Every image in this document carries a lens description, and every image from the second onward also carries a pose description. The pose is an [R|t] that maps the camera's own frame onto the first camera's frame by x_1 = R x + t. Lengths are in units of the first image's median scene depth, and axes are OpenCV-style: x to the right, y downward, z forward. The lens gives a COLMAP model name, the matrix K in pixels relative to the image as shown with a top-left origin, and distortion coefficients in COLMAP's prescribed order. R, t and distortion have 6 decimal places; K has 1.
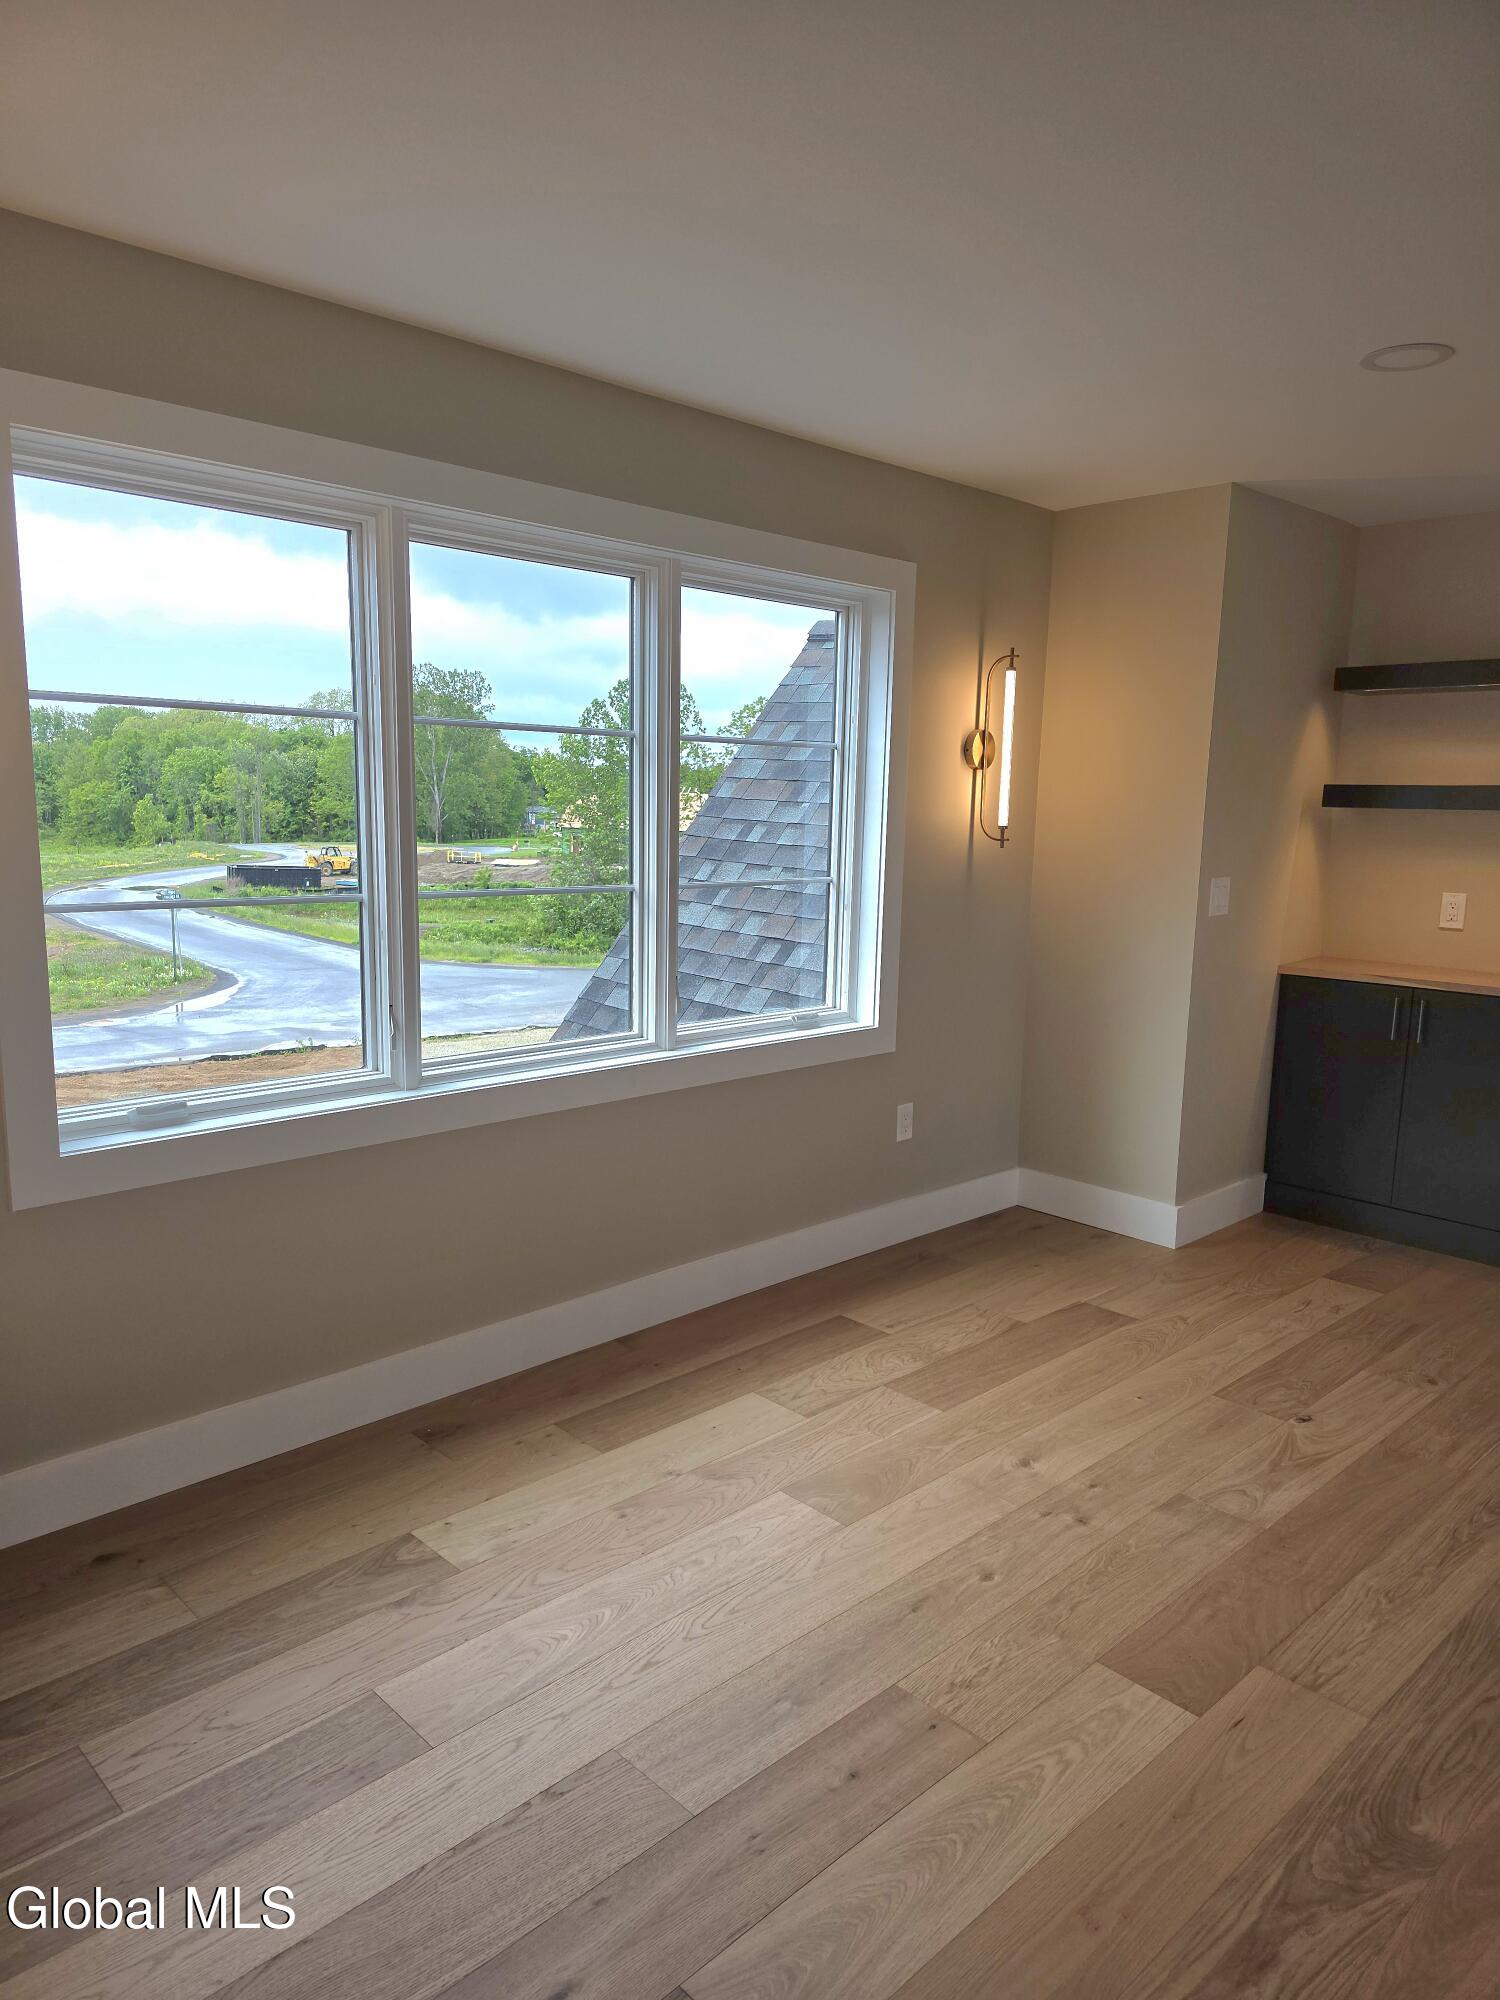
lens RADIAL K [[1348.9, 0, 741.9], [0, 1348.9, 1005.6], [0, 0, 1]] dist [0.061564, -0.049080]
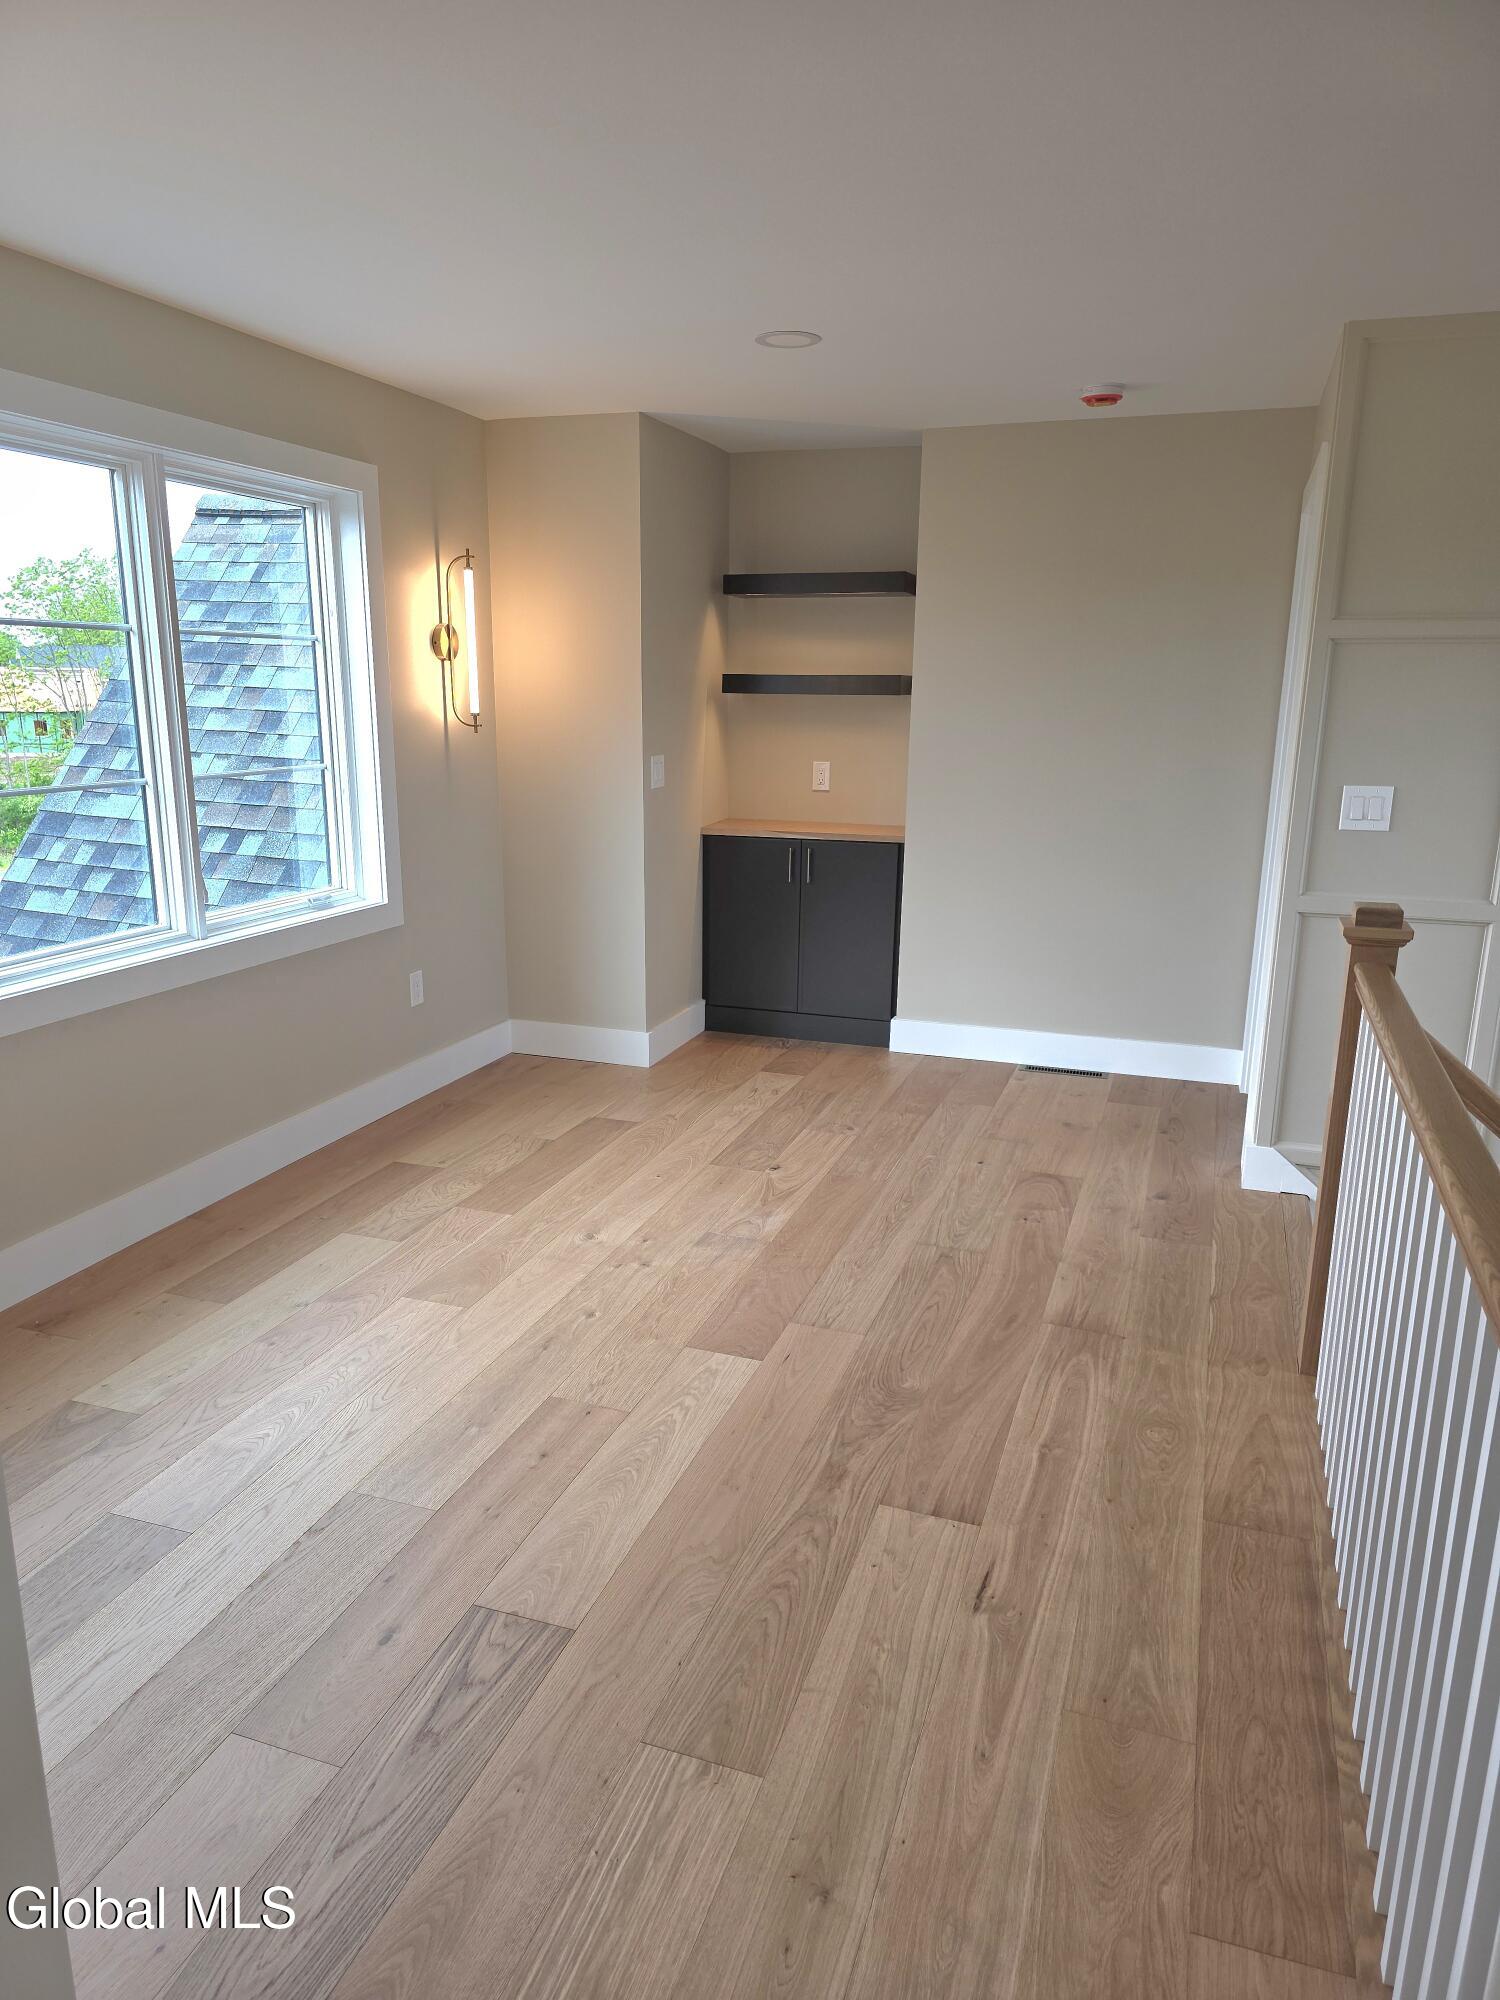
lens RADIAL K [[1348.9, 0, 755.1], [0, 1348.9, 1003.2], [0, 0, 1]] dist [0.061564, -0.049080]
pose [[0.887299, -0.117120, 0.446077, -0.168960], [0.079652, 0.991599, 0.101913, 0.010616], [-0.454265, -0.054896, 0.889174, -0.141267]]
